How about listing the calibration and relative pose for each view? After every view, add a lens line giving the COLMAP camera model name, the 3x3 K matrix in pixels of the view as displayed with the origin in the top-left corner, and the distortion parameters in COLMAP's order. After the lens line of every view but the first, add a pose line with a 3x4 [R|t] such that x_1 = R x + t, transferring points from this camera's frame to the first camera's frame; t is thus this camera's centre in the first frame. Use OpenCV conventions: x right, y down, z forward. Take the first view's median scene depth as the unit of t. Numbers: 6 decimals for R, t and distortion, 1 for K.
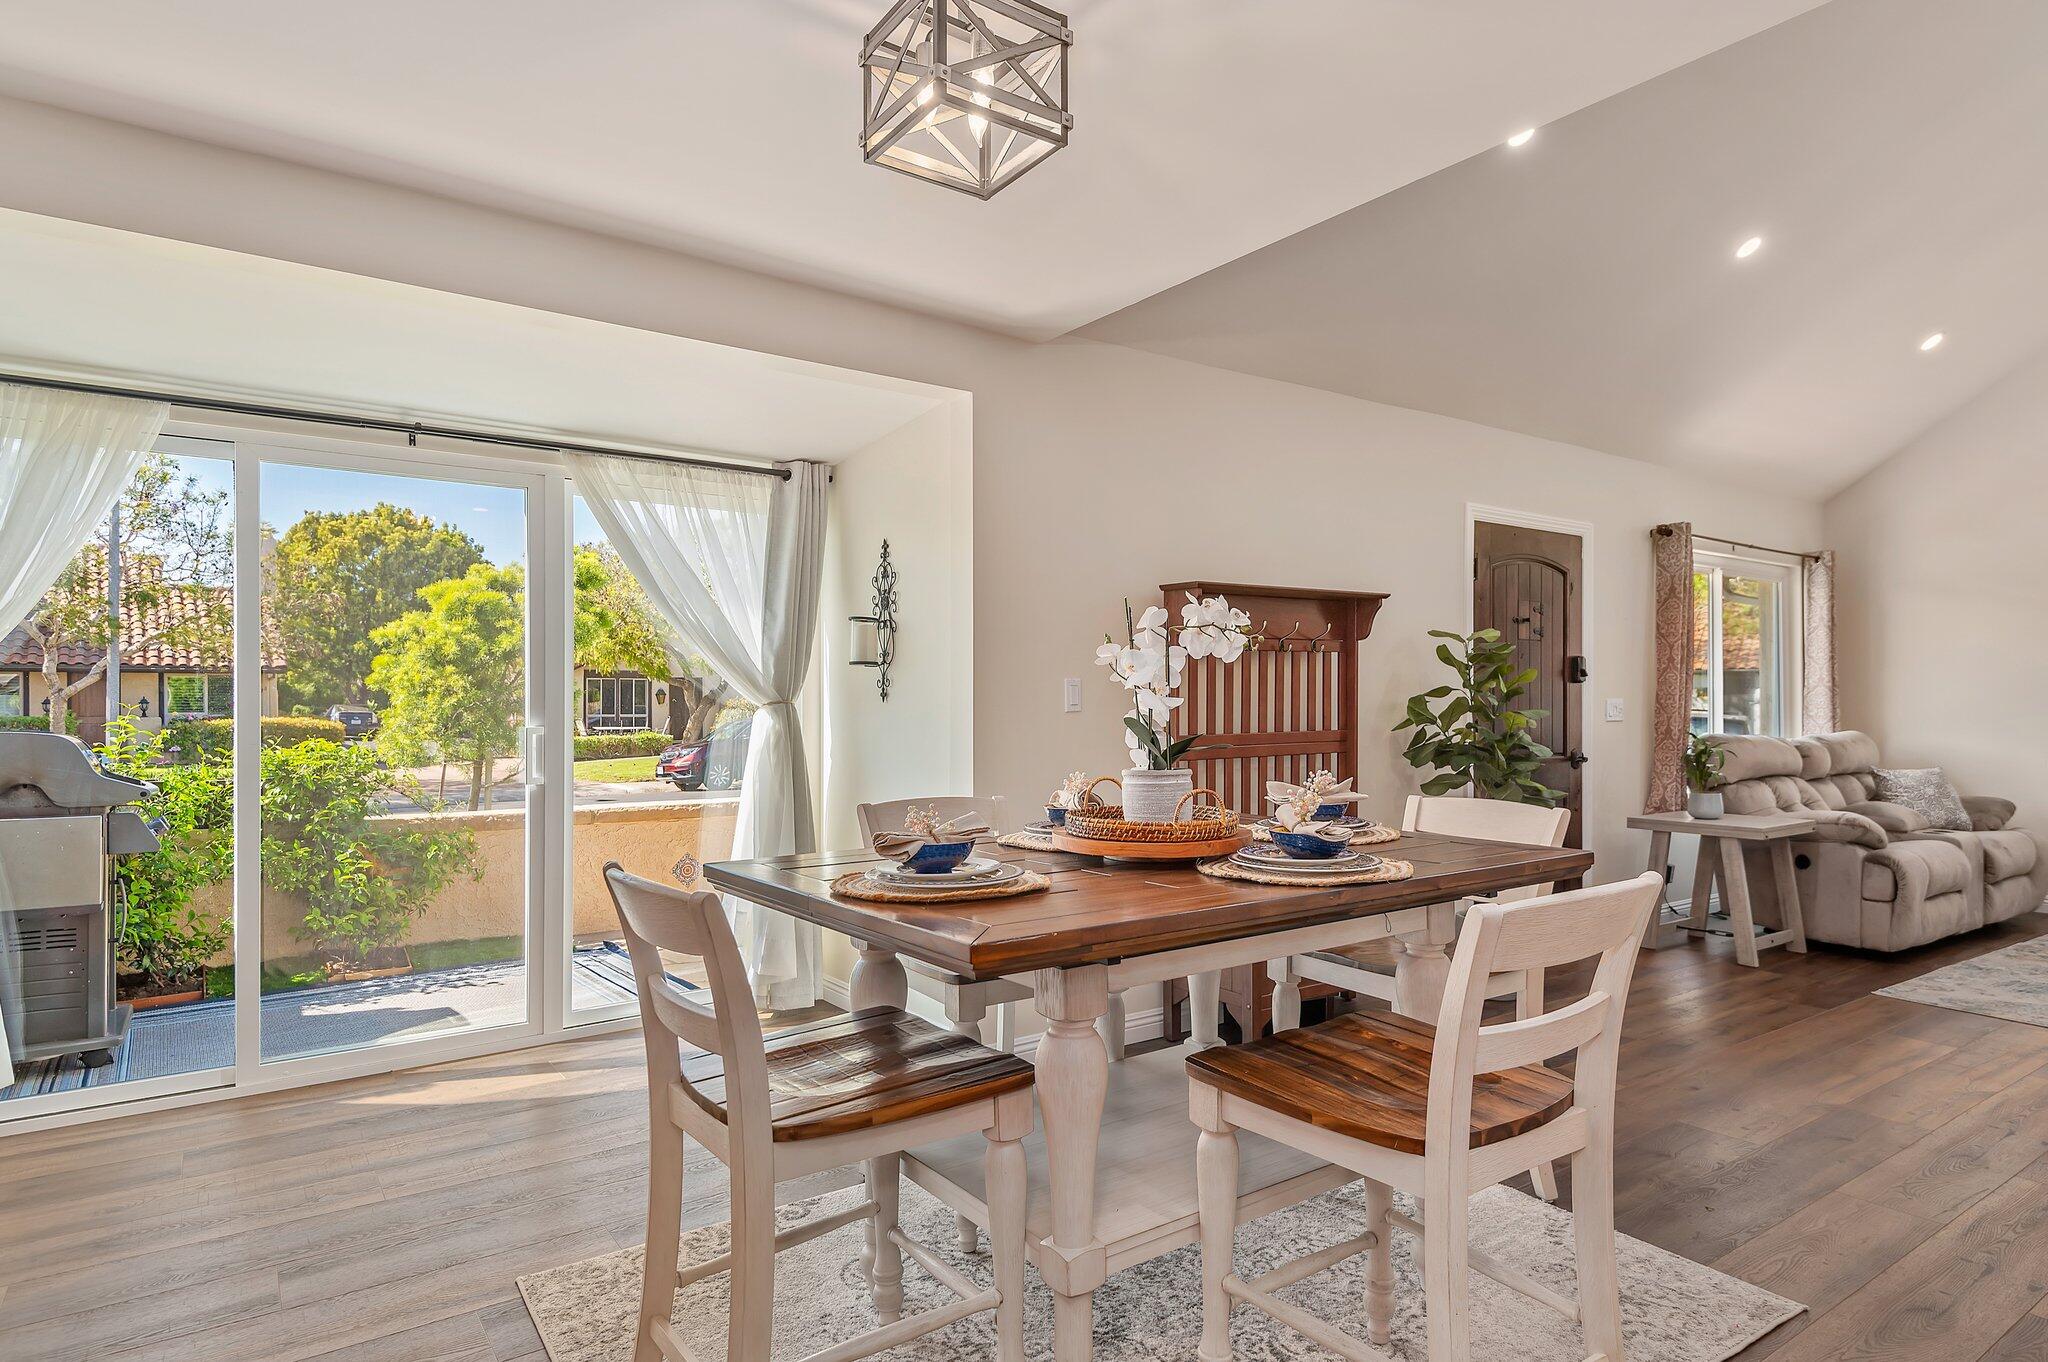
lens RADIAL K [[1149.1, 0, 1022.3], [0, 1149.1, 684.6], [0, 0, 1]] dist [0.023019, -0.003972]
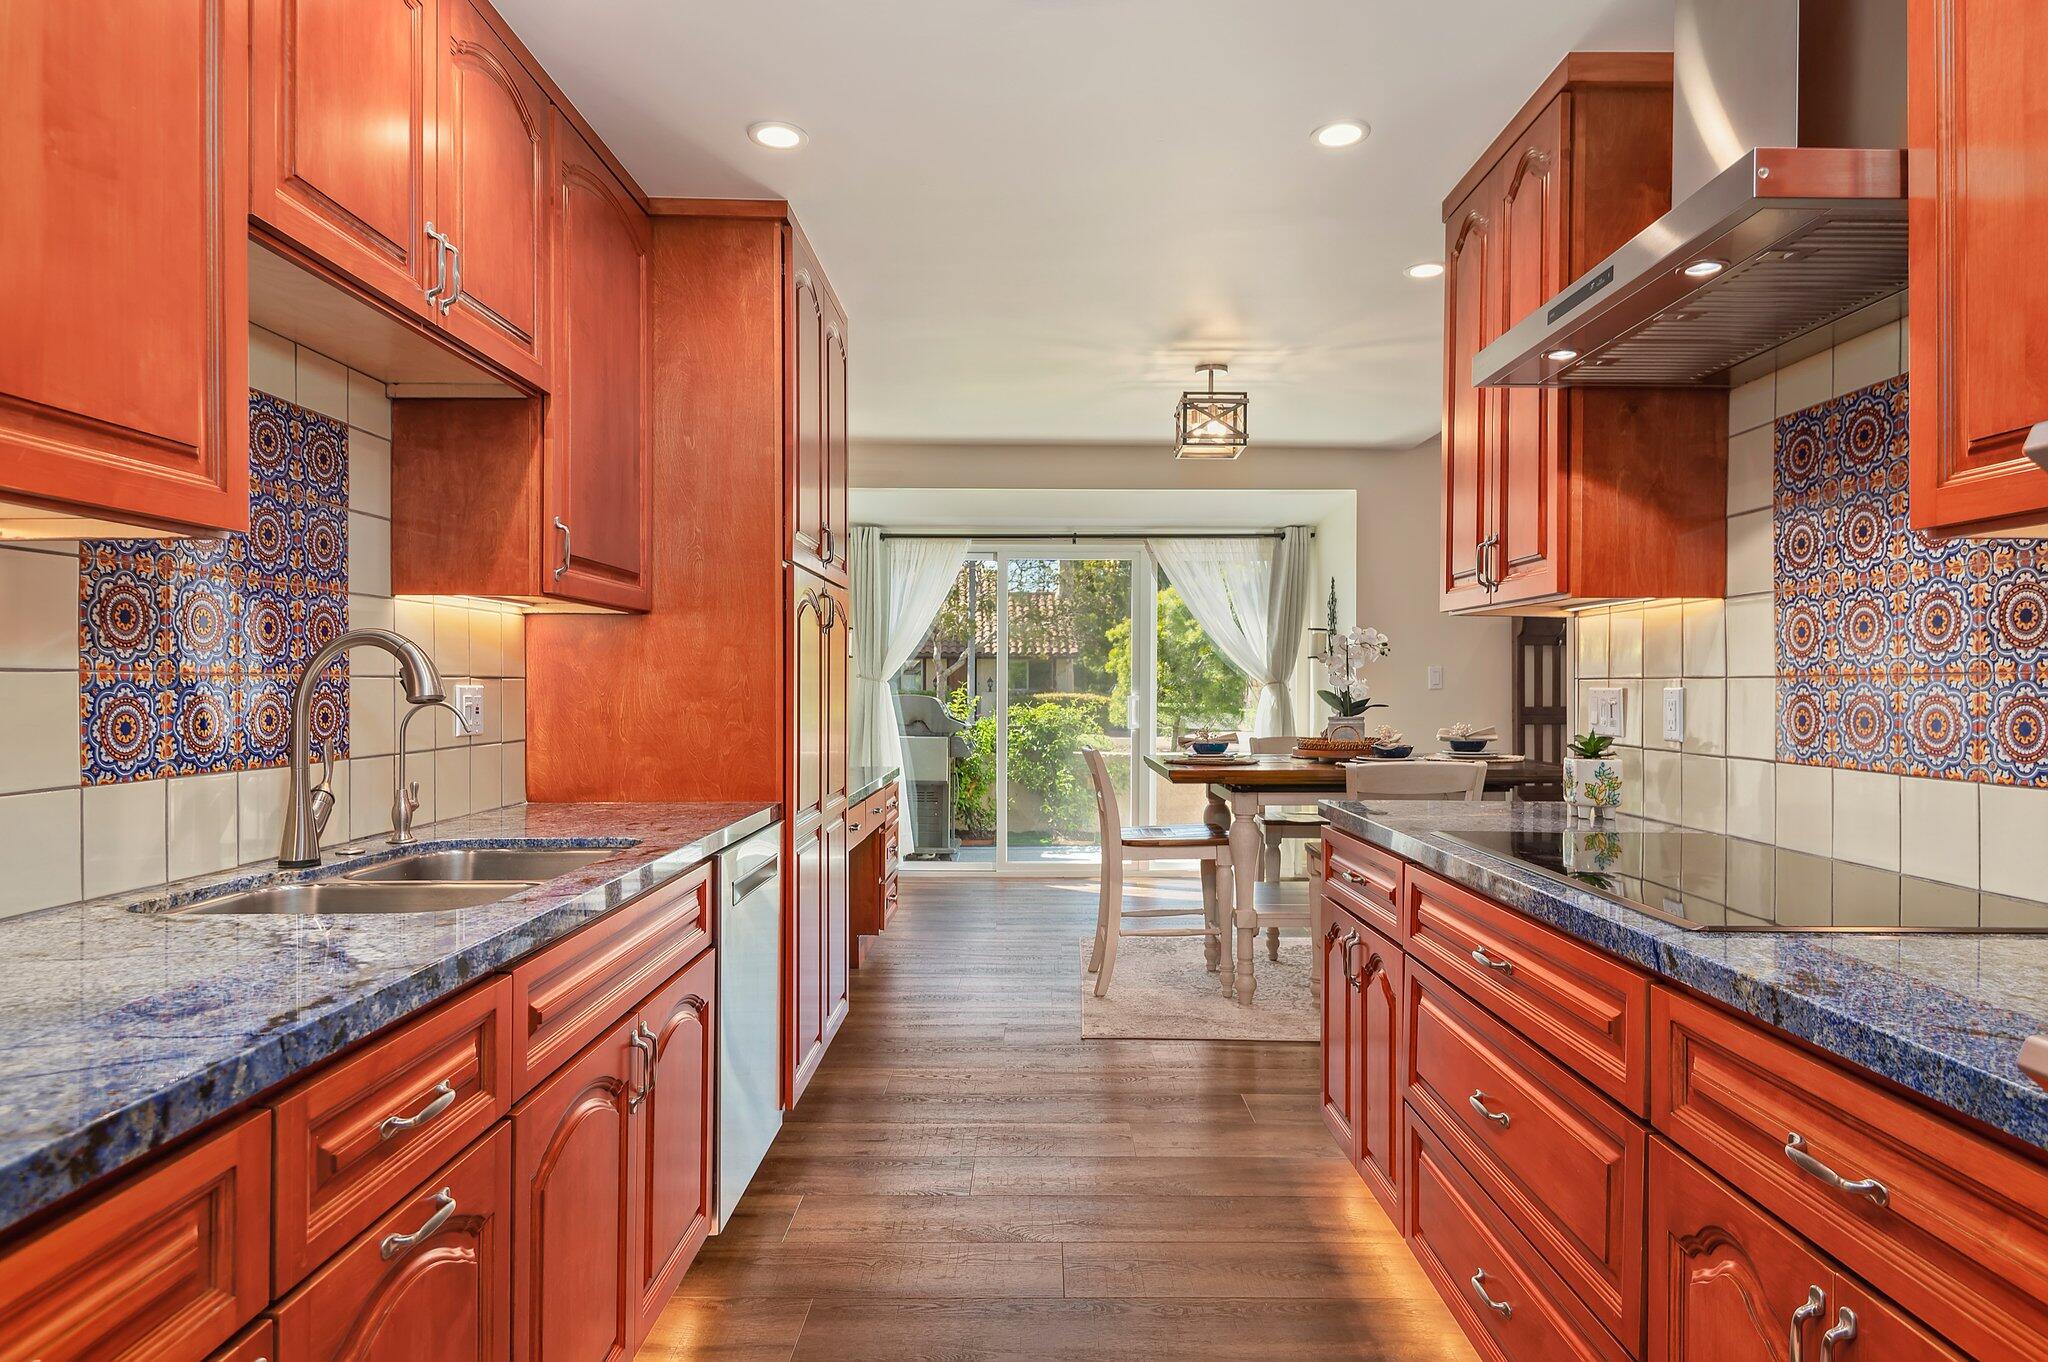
lens RADIAL K [[1178.9, 0, 1027.1], [0, 1178.9, 684.4], [0, 0, 1]] dist [0.002332, 0.000760]
pose [[0.812163, 0.008436, -0.583369, 0.363000], [0.000157, 0.999892, 0.014677, -0.004480], [0.583430, -0.012012, 0.812075, -0.406361]]
